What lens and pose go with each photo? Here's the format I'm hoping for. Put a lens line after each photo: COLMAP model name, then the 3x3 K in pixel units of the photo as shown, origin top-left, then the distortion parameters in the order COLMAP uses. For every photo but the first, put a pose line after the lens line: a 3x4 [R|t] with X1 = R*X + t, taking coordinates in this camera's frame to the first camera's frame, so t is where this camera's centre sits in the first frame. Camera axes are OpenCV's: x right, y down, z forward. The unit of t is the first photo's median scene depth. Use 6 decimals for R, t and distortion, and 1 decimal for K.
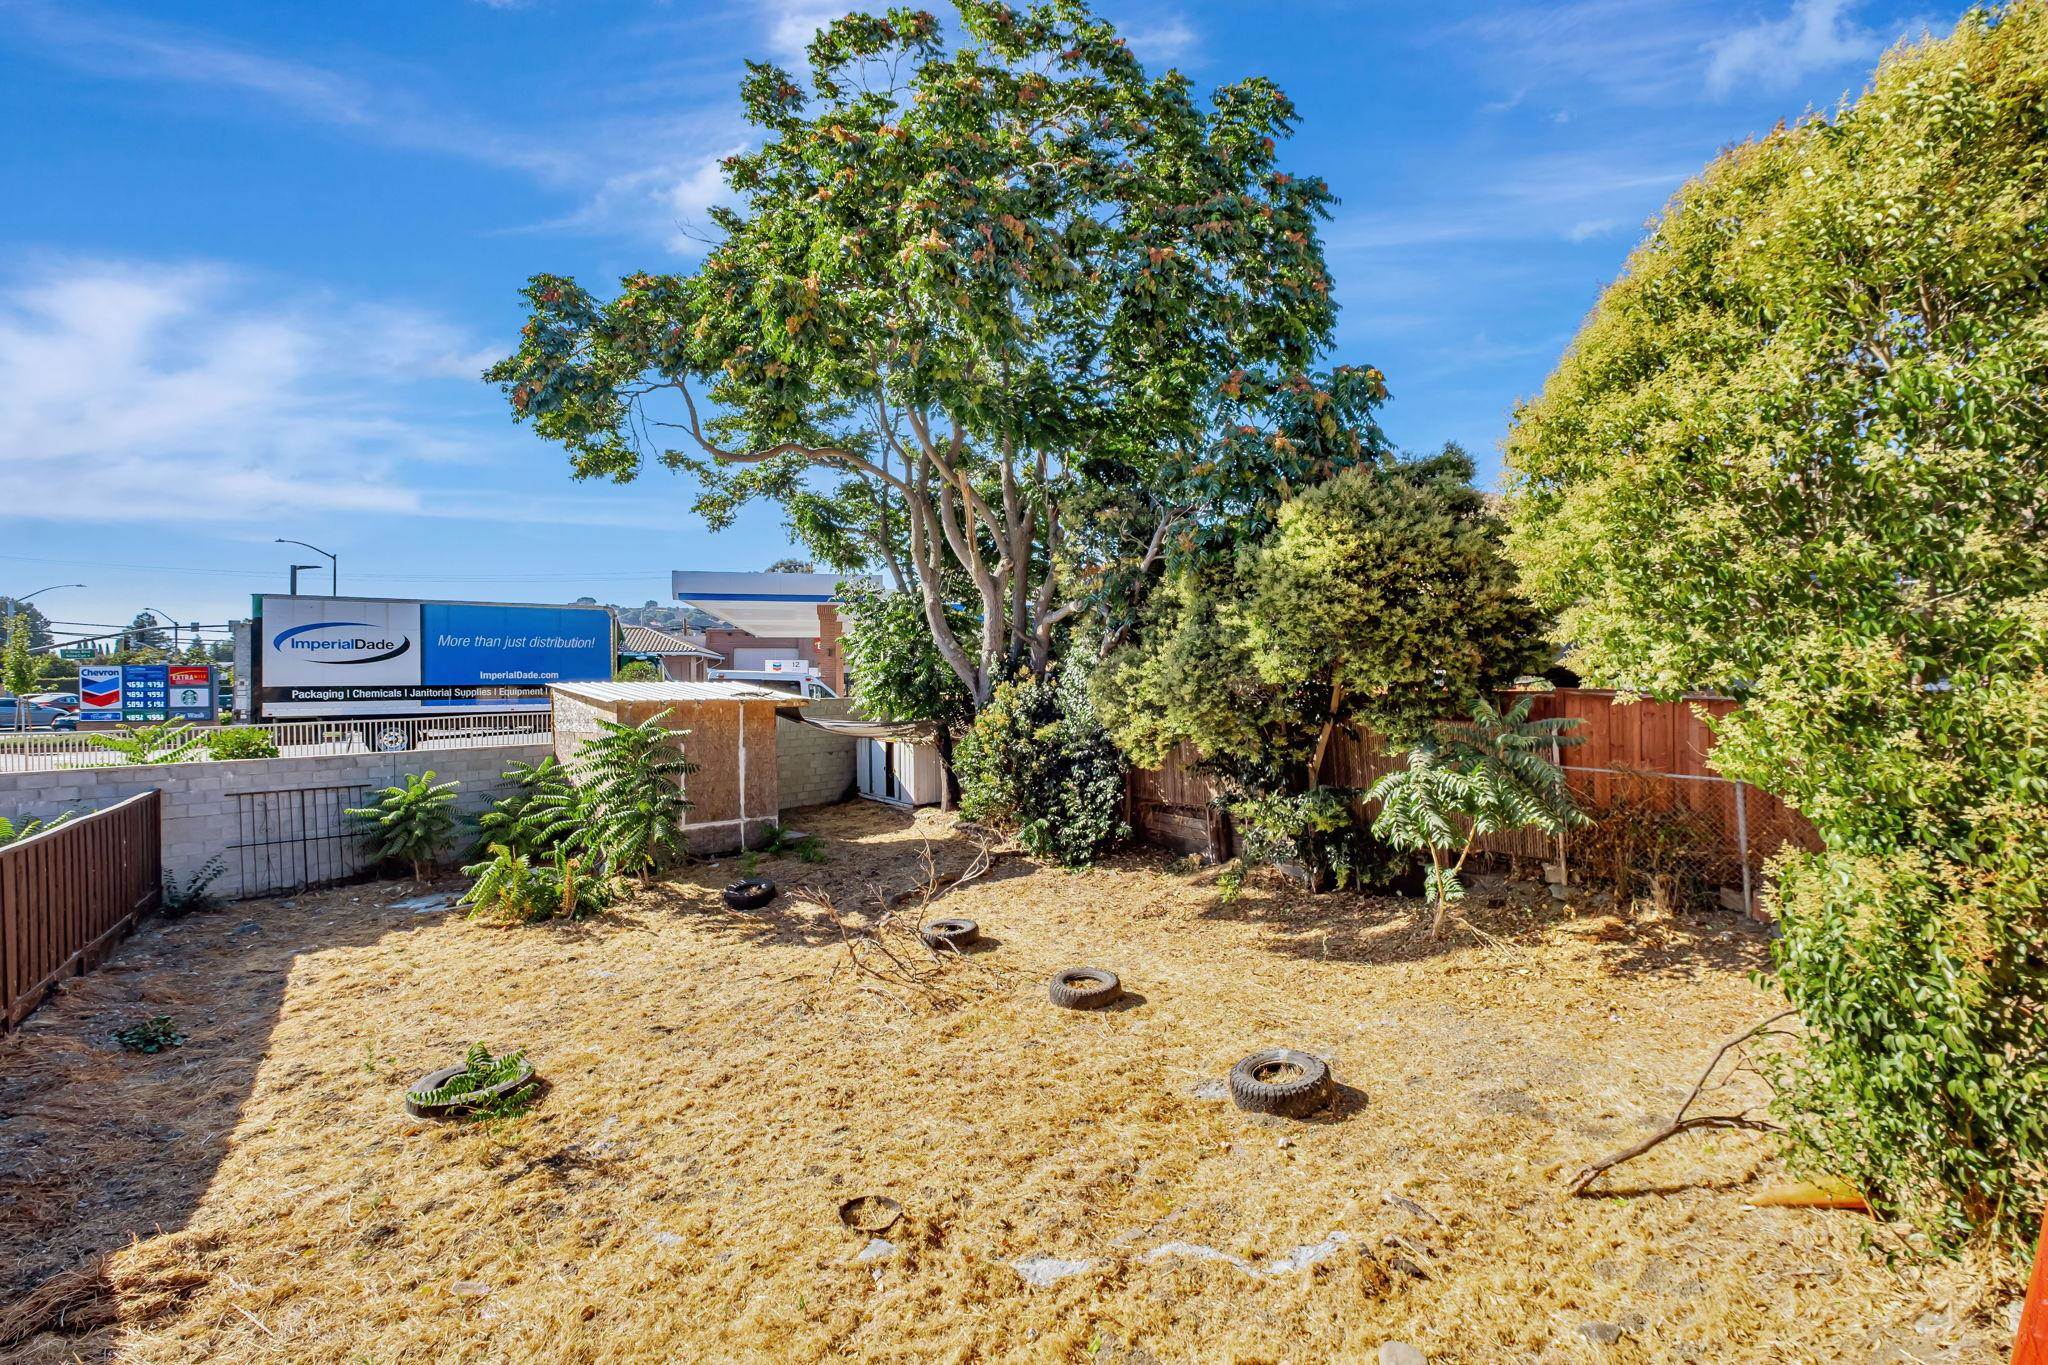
lens RADIAL K [[887.4, 0, 1024.5], [0, 887.4, 691.4], [0, 0, 1]] dist [0.000619, 0.000074]
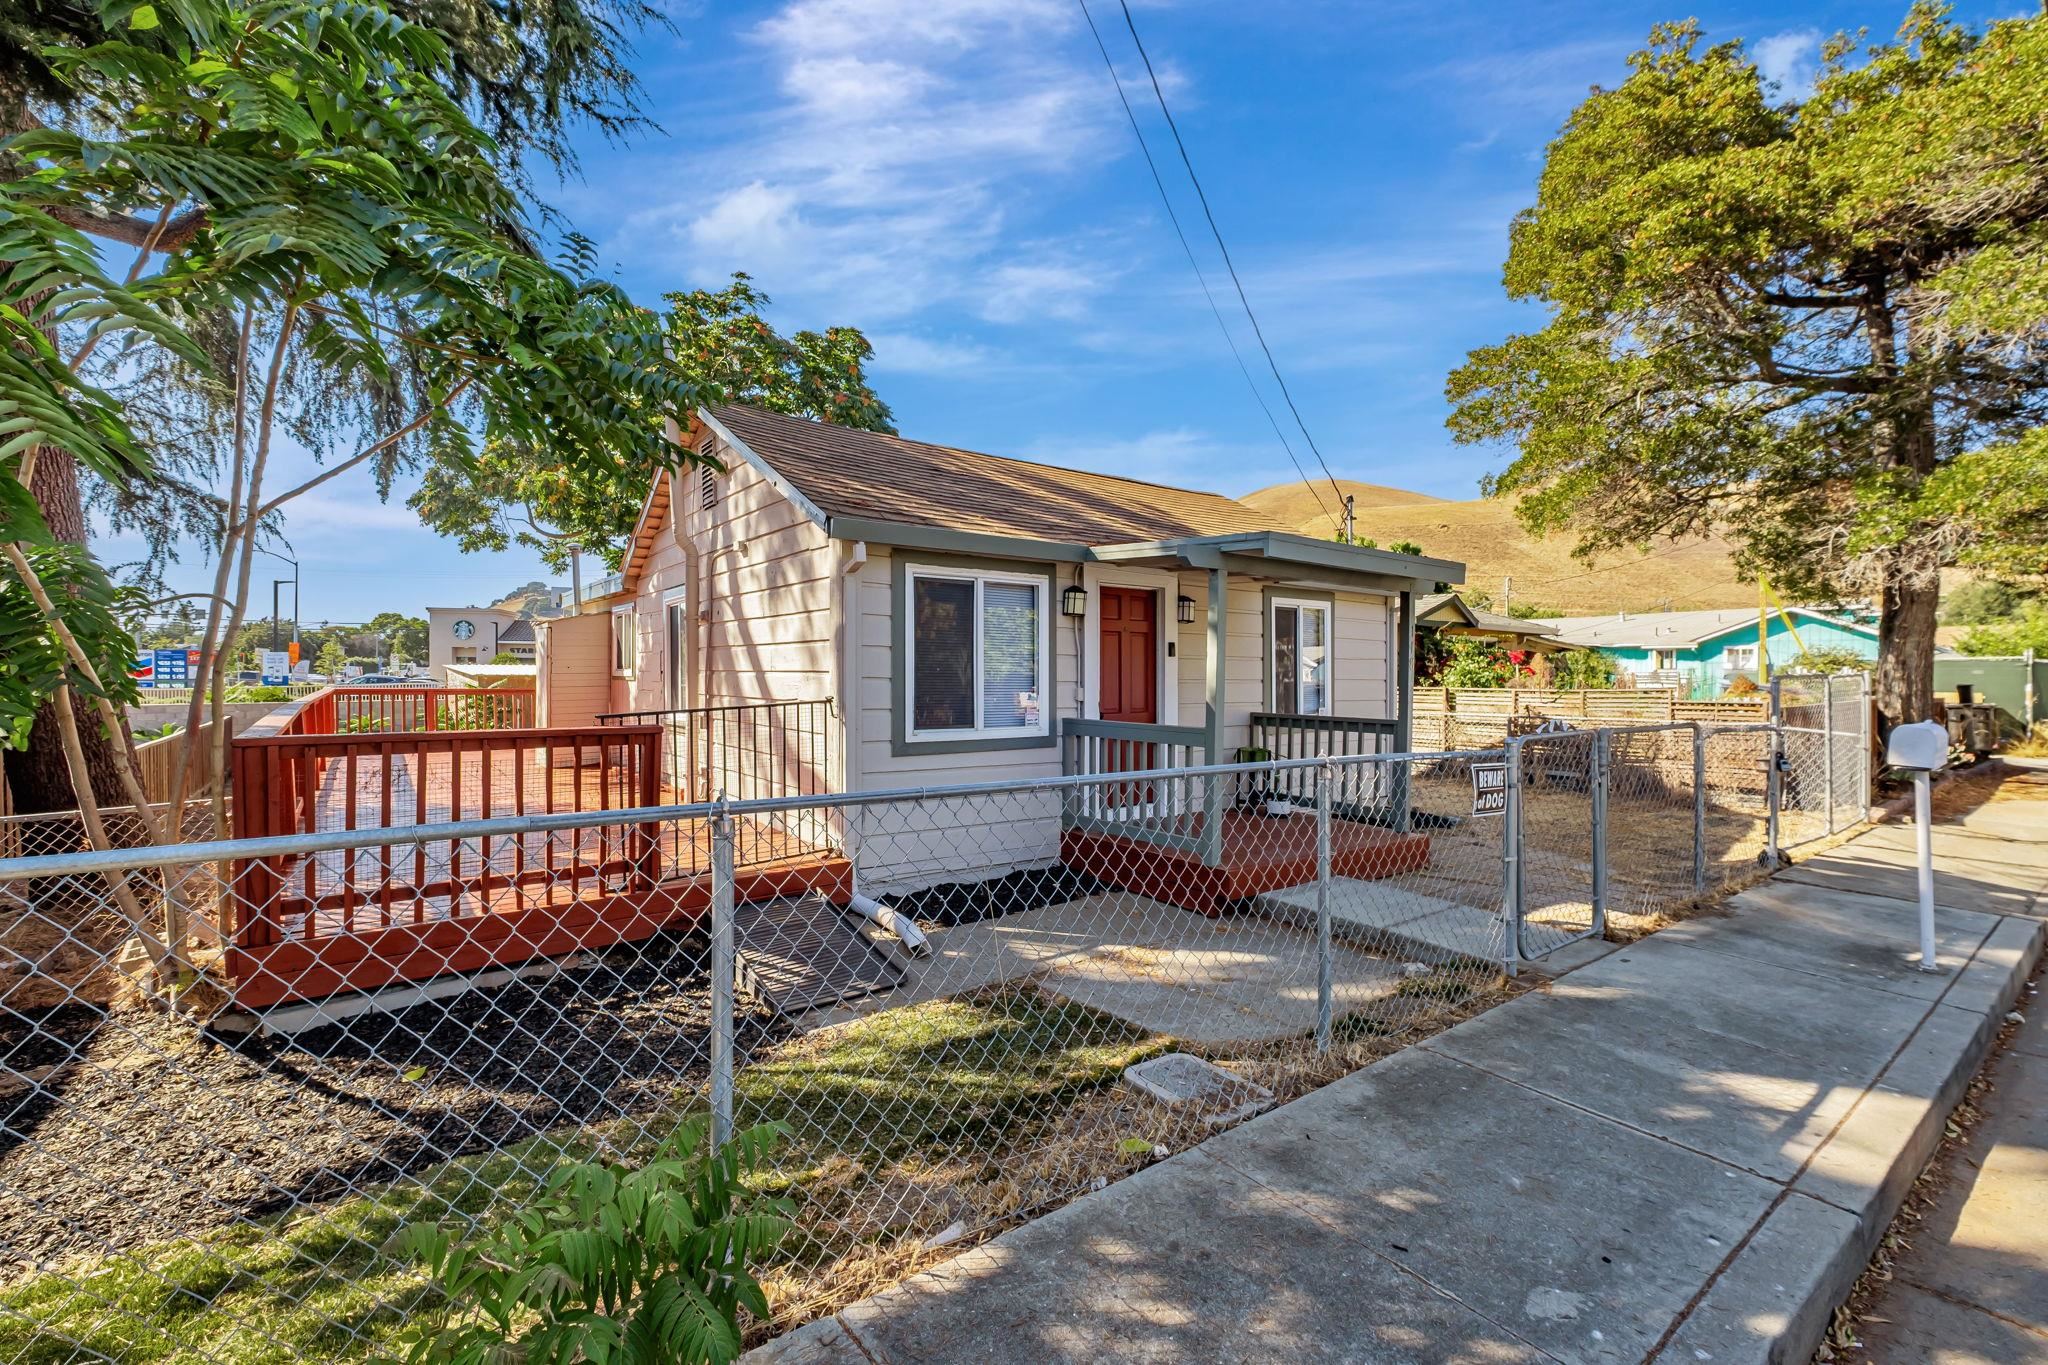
lens RADIAL K [[887.4, 0, 1028.1], [0, 887.4, 681.1], [0, 0, 1]] dist [0.000619, 0.000074]
pose [[0.998794, 0.010714, 0.047911, 0.478723], [-0.010710, 0.999943, -0.000342, 0.010011], [-0.047912, -0.000171, 0.998852, -0.724443]]
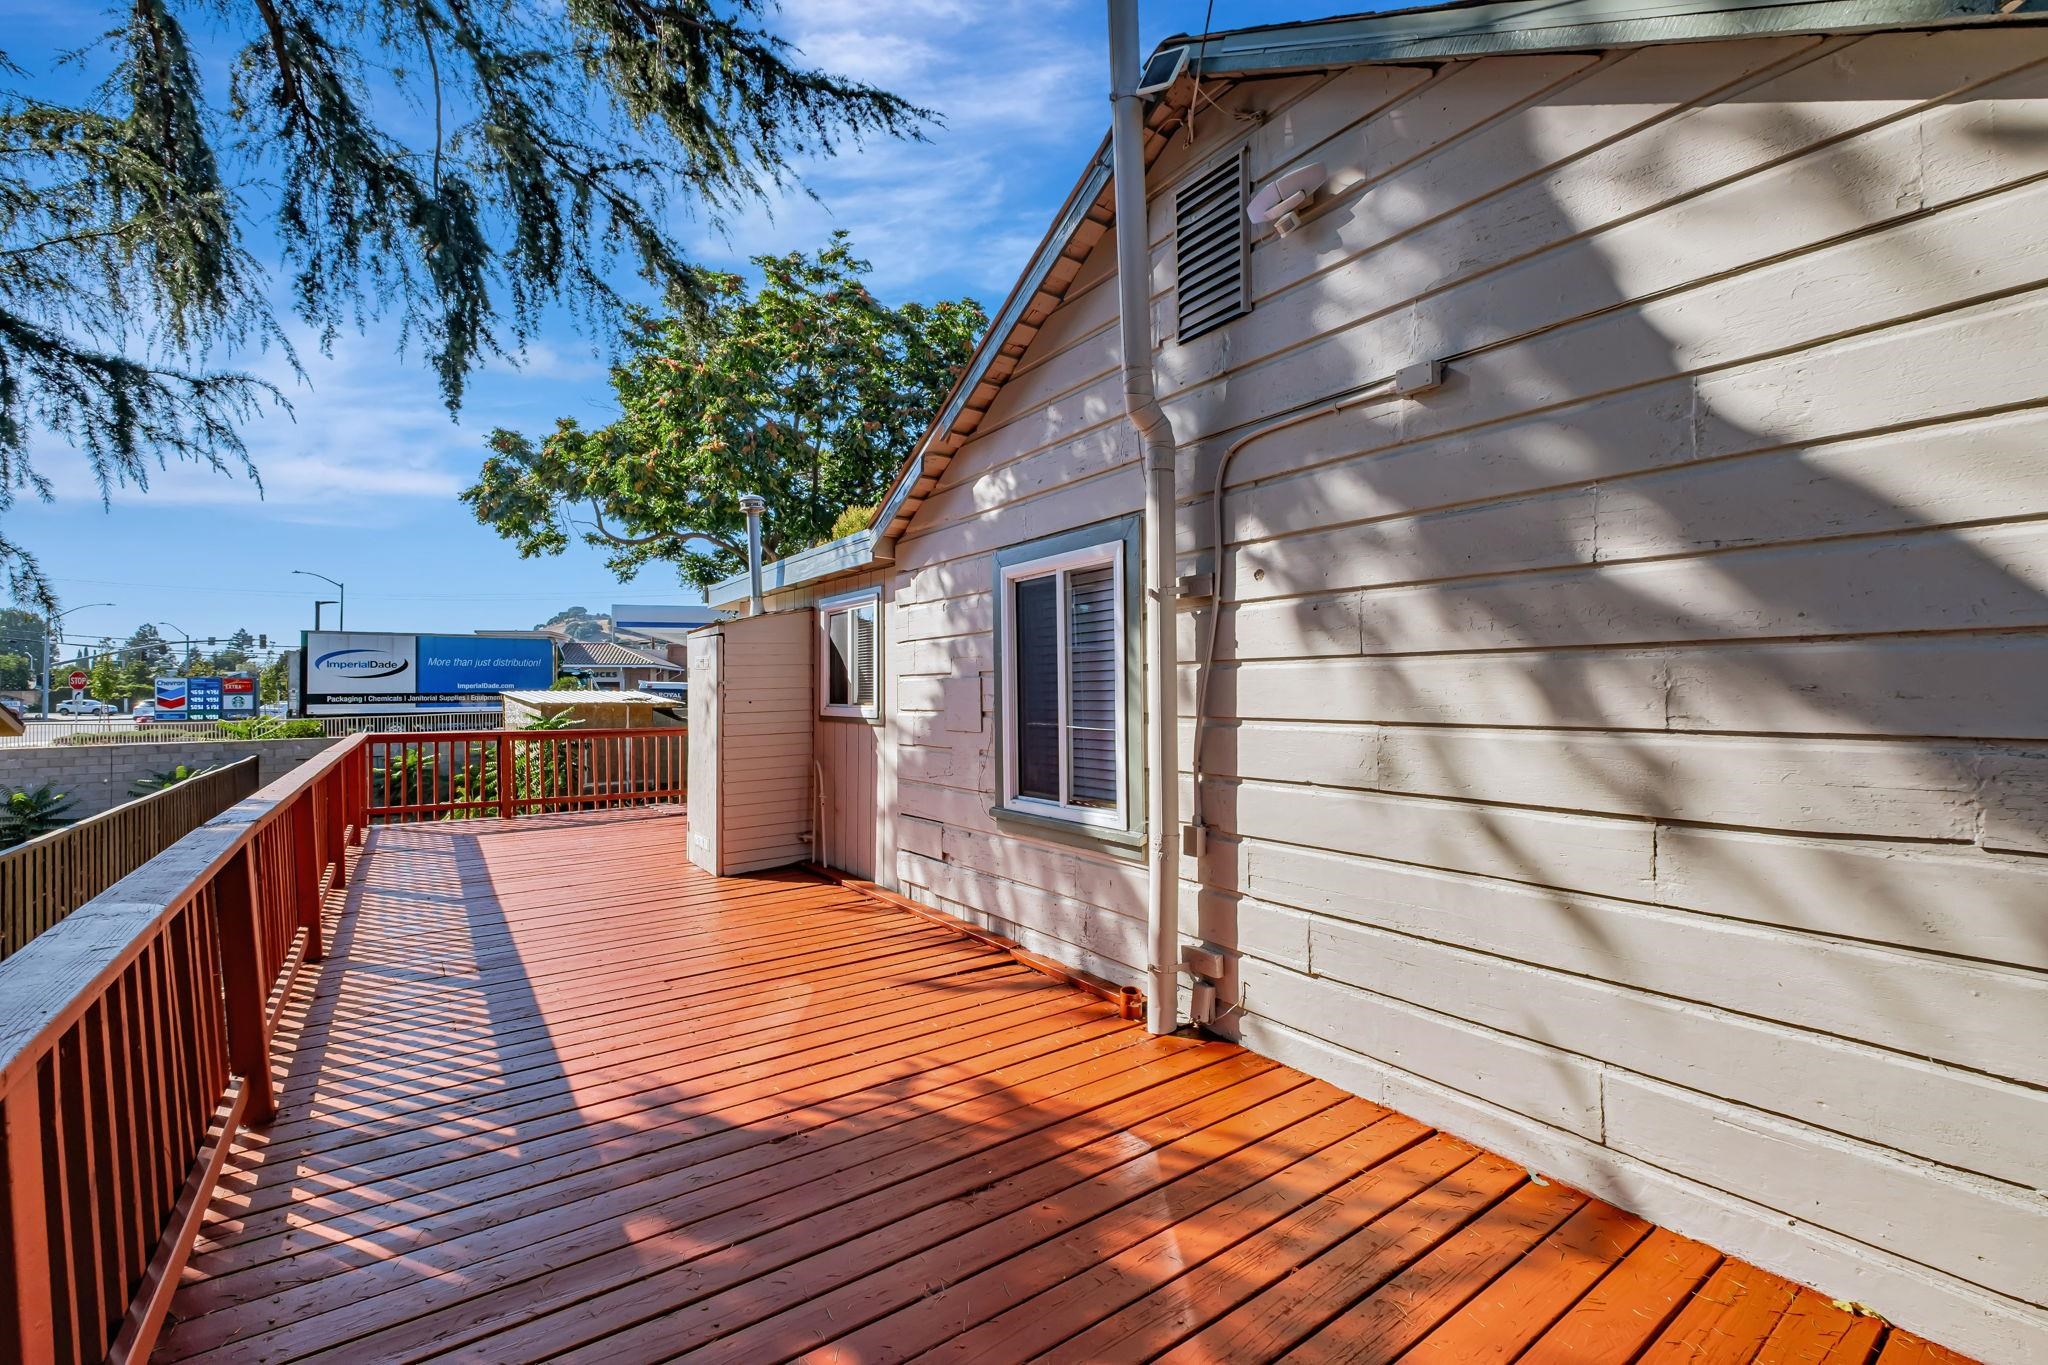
lens RADIAL K [[887.4, 0, 1020.7], [0, 887.4, 677.4], [0, 0, 1]] dist [0.000619, 0.000074]
pose [[0.999976, 0.001189, 0.006887, 0.298874], [-0.001016, 0.999683, -0.025143, 0.003461], [-0.006915, 0.025136, 0.999660, -0.457944]]
